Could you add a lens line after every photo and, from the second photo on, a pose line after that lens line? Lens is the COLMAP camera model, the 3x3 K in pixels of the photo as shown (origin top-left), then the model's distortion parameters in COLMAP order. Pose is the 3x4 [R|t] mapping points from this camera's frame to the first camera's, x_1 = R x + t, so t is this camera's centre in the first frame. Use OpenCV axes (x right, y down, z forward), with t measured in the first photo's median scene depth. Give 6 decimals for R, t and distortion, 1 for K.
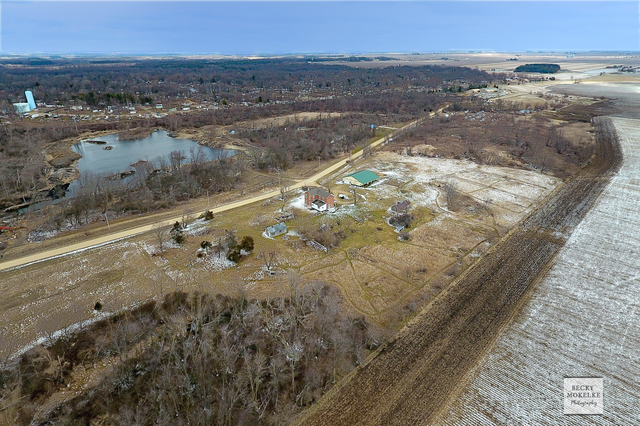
lens RADIAL K [[374.9, 0, 320.0], [0, 374.9, 213.0], [0, 0, 1]] dist [-0.000557, -0.000288]
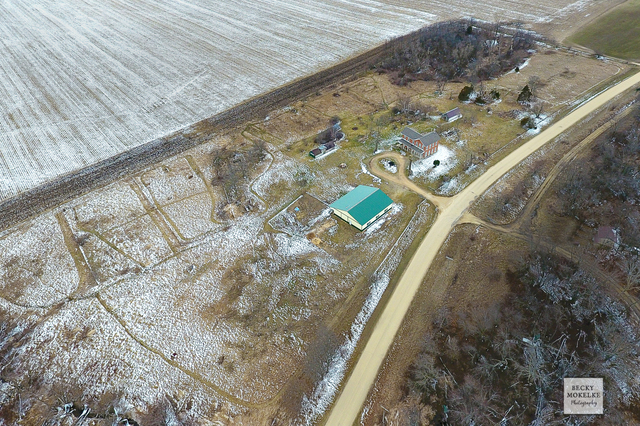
lens RADIAL K [[400.8, 0, 341.9], [0, 400.8, 213.4], [0, 0, 1]] dist [0.000991, 0.001063]
pose [[-0.999459, -0.009815, 0.031401, 0.126407], [0.024014, 0.434749, 0.900231, -0.690793], [-0.022487, 0.900498, -0.434278, 1.359947]]
